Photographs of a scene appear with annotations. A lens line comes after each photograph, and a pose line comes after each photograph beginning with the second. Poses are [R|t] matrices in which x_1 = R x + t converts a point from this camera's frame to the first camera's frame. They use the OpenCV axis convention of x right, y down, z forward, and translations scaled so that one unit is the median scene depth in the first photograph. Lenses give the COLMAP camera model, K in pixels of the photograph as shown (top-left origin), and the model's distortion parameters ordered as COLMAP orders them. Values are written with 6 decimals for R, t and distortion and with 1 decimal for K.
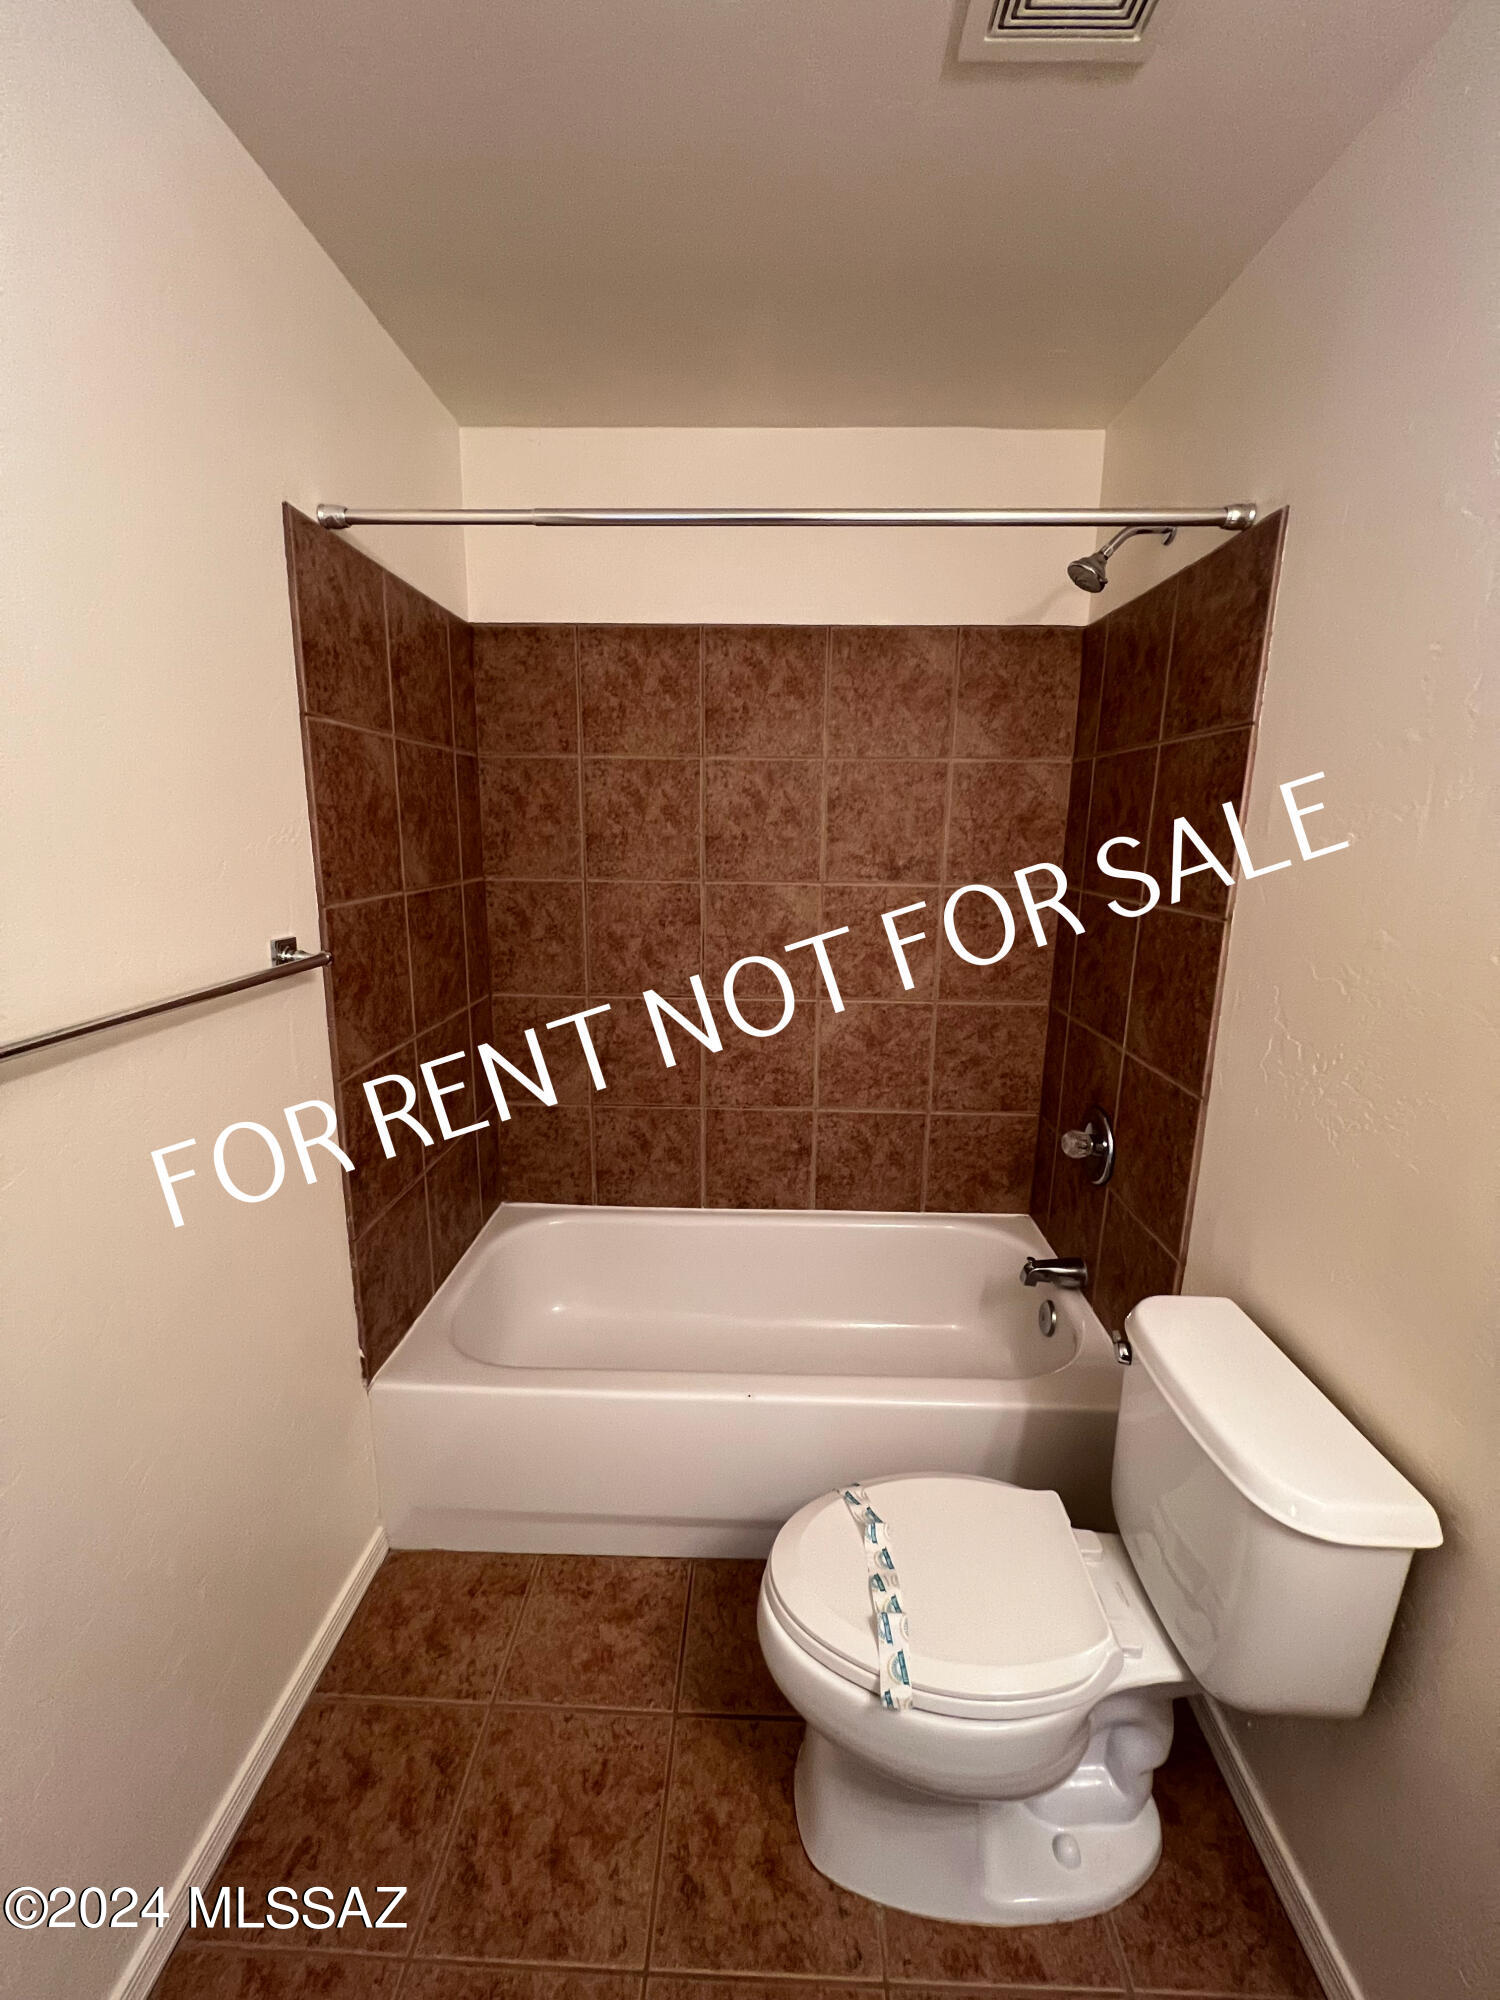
lens RADIAL K [[797.0, 0, 755.9], [0, 797.0, 997.0], [0, 0, 1]] dist [-0.001493, 0.000691]
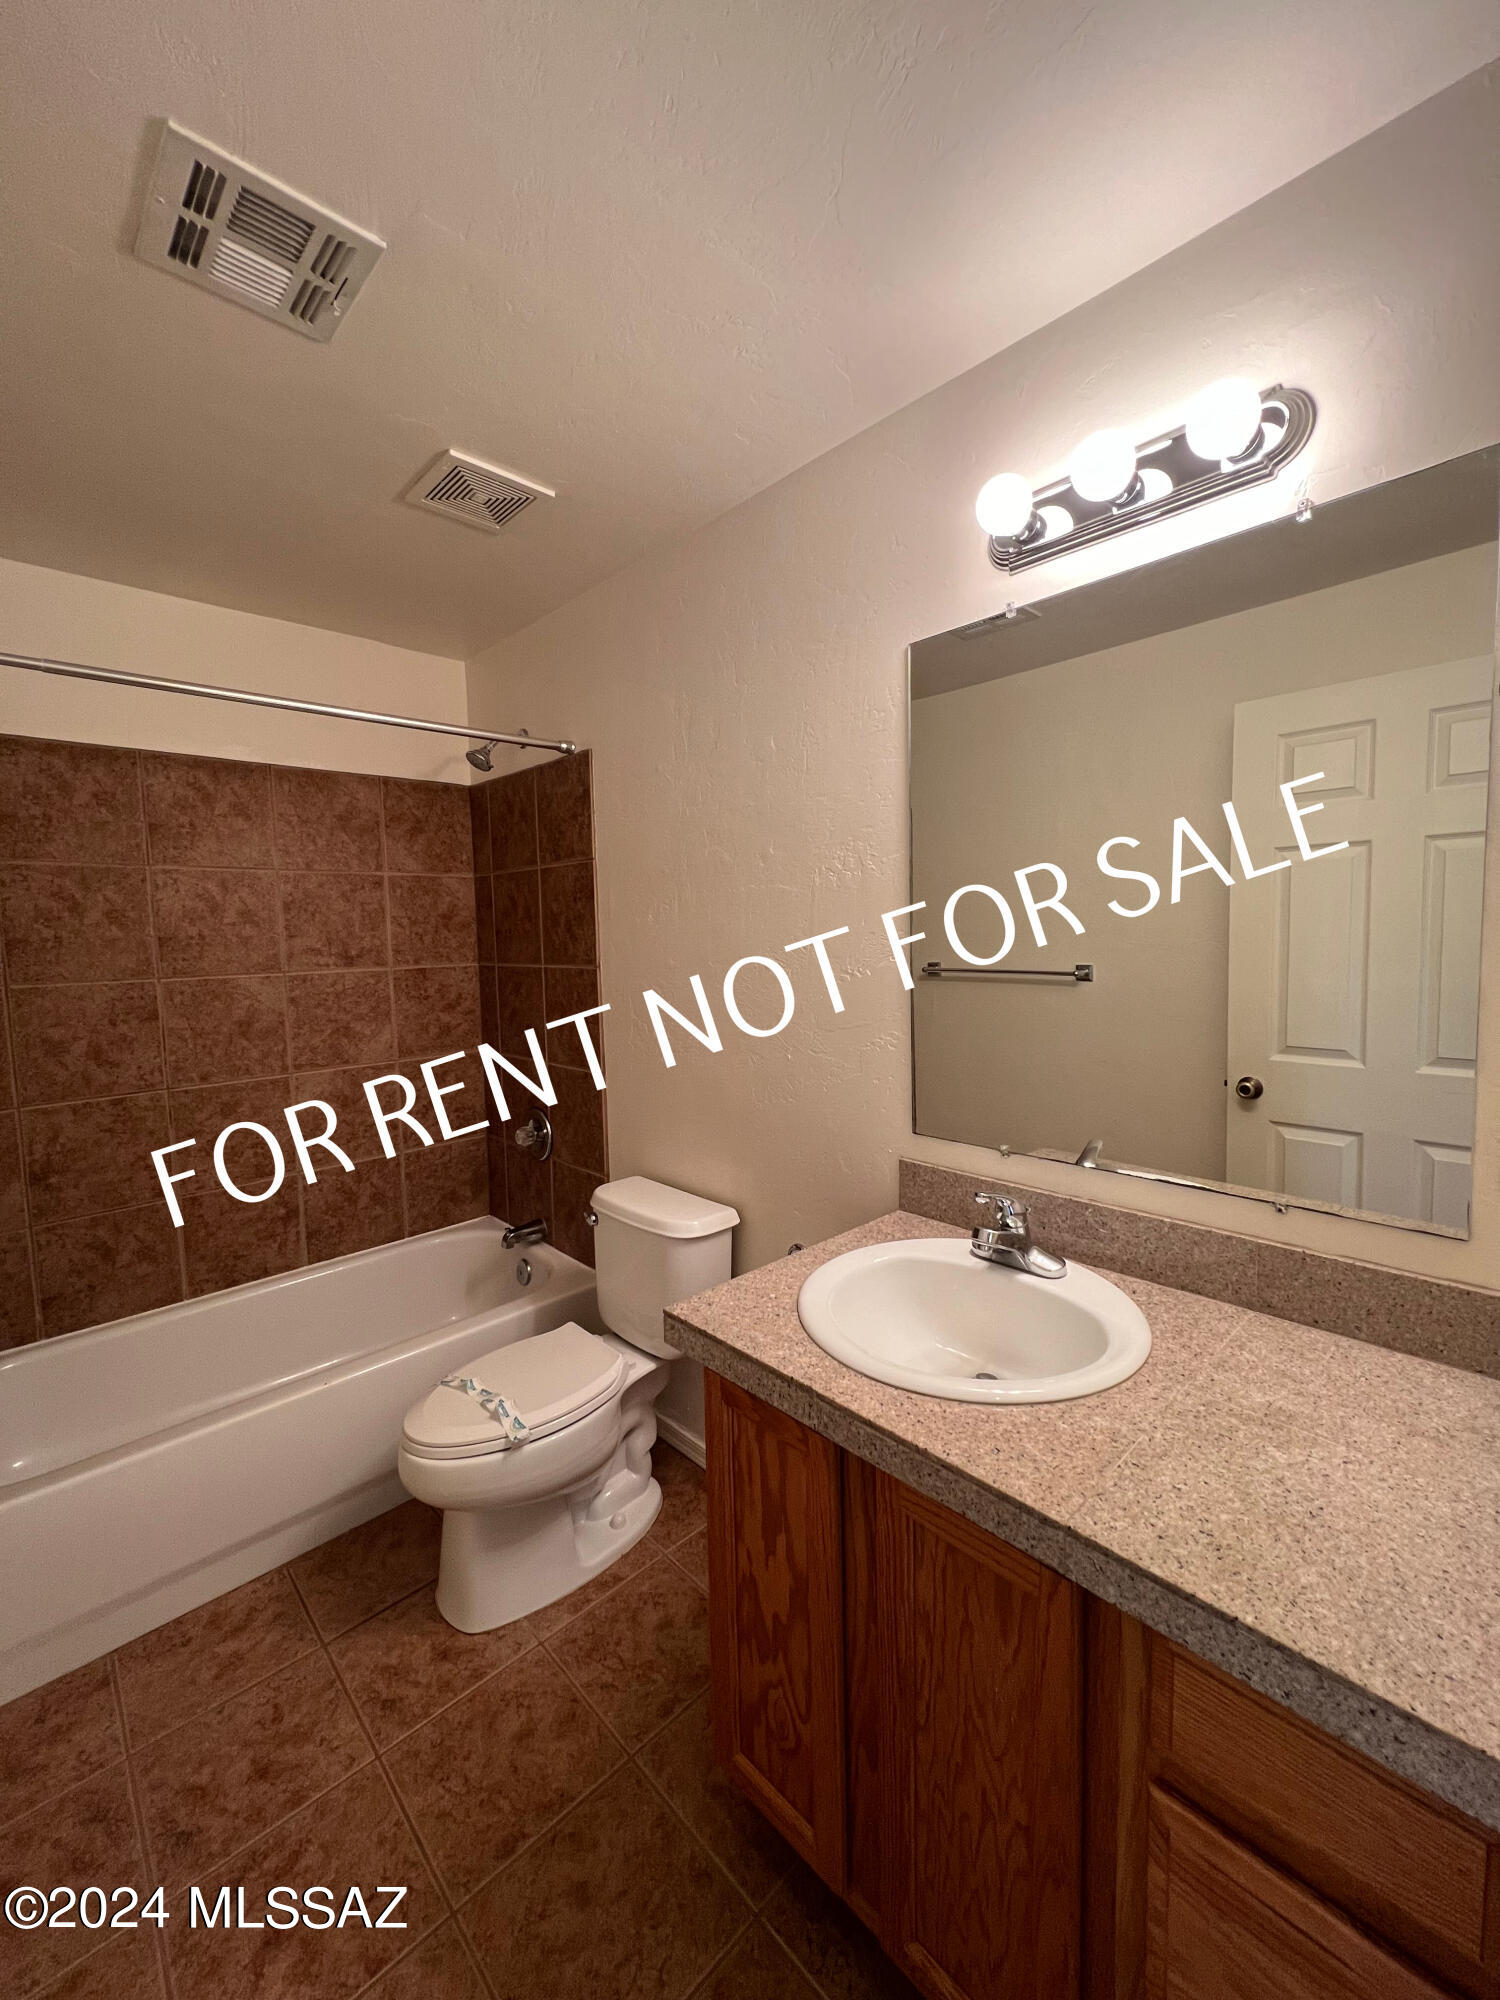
lens RADIAL K [[797.0, 0, 749.9], [0, 797.0, 997.5], [0, 0, 1]] dist [-0.001493, 0.000691]
pose [[0.703870, -0.087712, 0.704892, -0.272215], [0.180649, 0.981823, -0.058215, 0.086644], [-0.686973, 0.168314, 0.706922, -0.300447]]
